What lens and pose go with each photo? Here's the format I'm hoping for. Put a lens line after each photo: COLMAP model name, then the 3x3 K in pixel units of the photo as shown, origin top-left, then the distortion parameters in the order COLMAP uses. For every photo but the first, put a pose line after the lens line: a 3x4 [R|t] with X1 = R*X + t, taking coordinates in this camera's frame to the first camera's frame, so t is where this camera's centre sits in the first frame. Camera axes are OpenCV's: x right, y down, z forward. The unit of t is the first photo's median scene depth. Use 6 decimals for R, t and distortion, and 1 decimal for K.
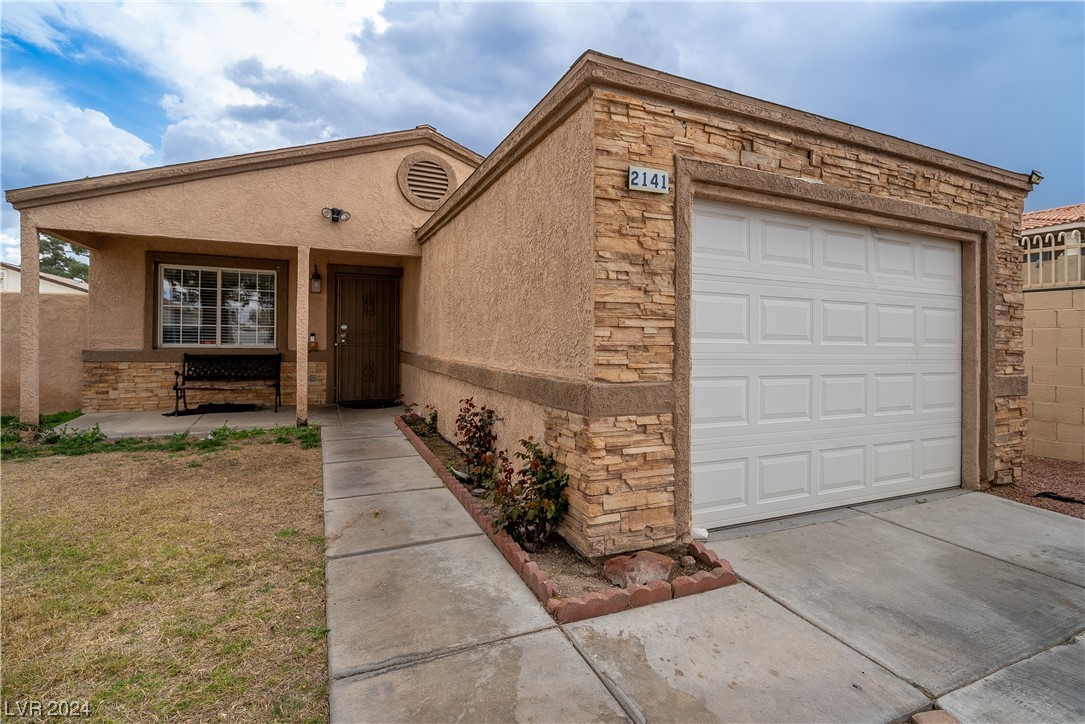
lens RADIAL K [[511.8, 0, 537.0], [0, 511.8, 344.2], [0, 0, 1]] dist [-0.002297, -0.003764]
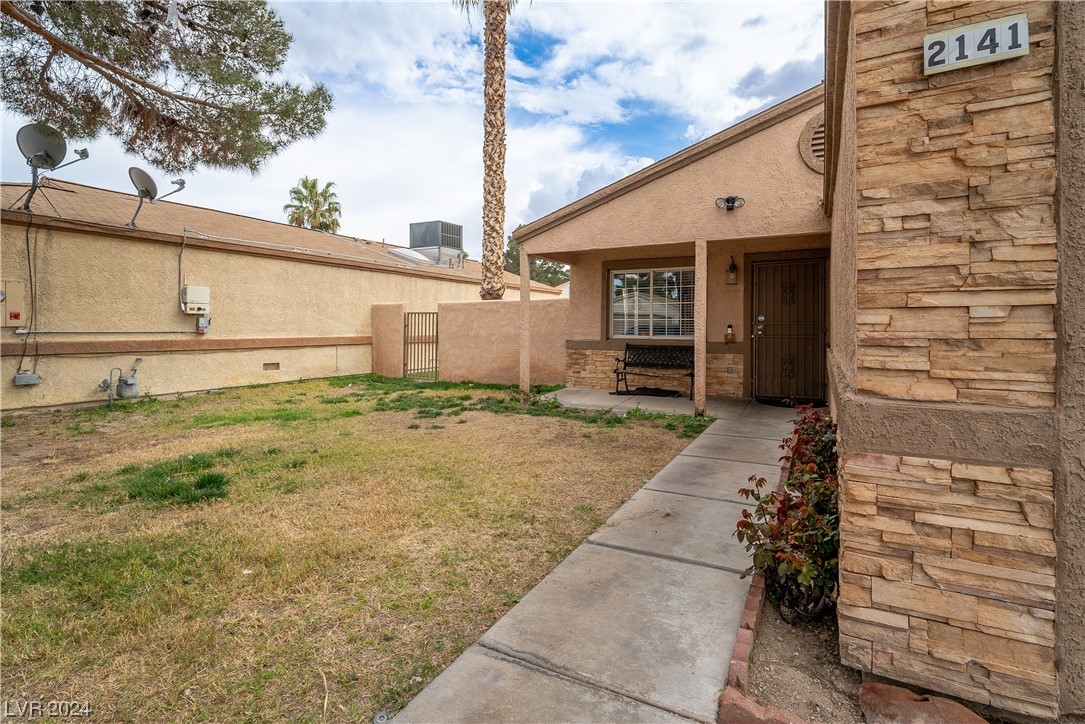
lens RADIAL K [[511.8, 0, 544.6], [0, 511.8, 330.4], [0, 0, 1]] dist [-0.002297, -0.003764]
pose [[0.620288, -0.006200, -0.784350, 0.176149], [-0.002195, 0.999951, -0.009639, -0.000235], [0.784371, 0.007701, 0.620244, 0.138386]]
